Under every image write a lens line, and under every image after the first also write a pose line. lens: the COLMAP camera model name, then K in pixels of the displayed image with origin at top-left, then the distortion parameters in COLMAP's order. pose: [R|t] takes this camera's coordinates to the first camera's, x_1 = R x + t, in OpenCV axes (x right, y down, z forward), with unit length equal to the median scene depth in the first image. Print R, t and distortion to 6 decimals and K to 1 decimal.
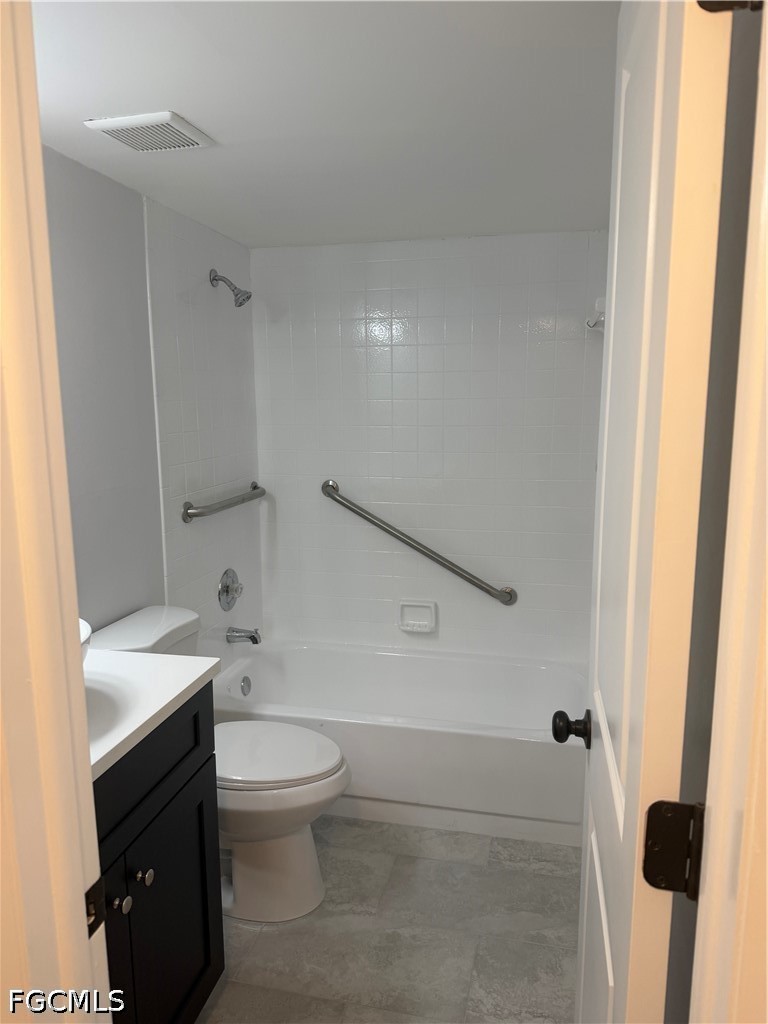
lens RADIAL K [[714.6, 0, 388.0], [0, 714.6, 518.0], [0, 0, 1]] dist [0.034443, -0.035169]
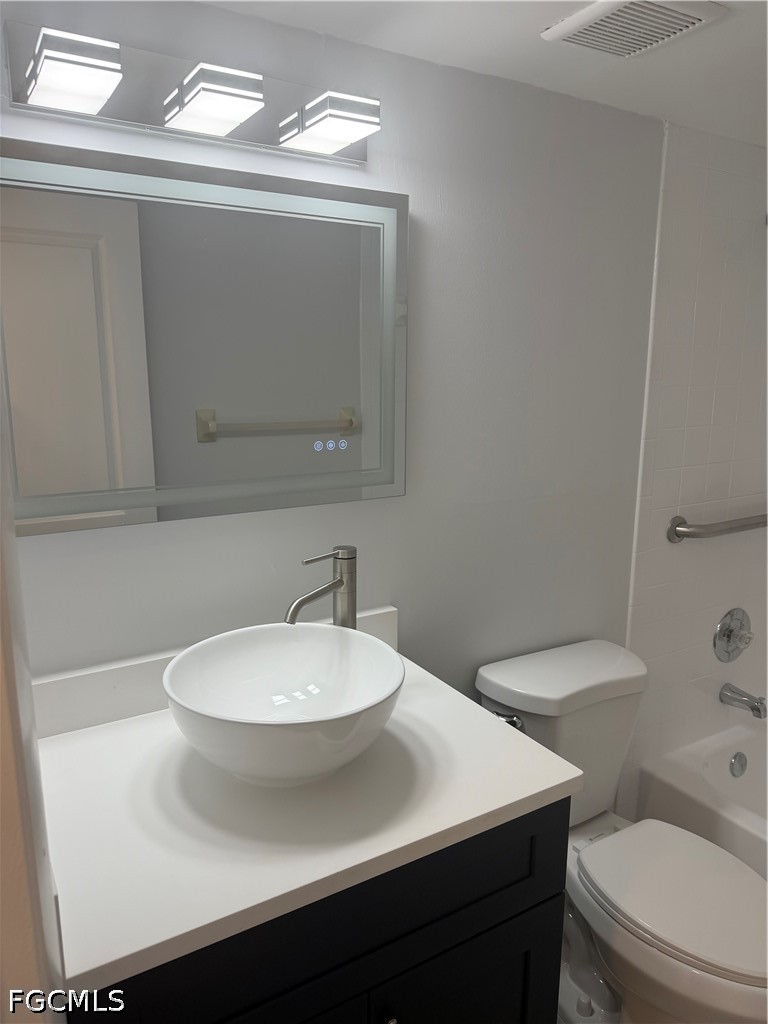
lens RADIAL K [[714.6, 0, 381.8], [0, 714.6, 502.3], [0, 0, 1]] dist [0.034443, -0.035169]
pose [[0.679172, 0.147750, -0.718955, 0.057704], [-0.131301, 0.988186, 0.079044, -0.055328], [0.722140, 0.040715, 0.690548, 0.220694]]
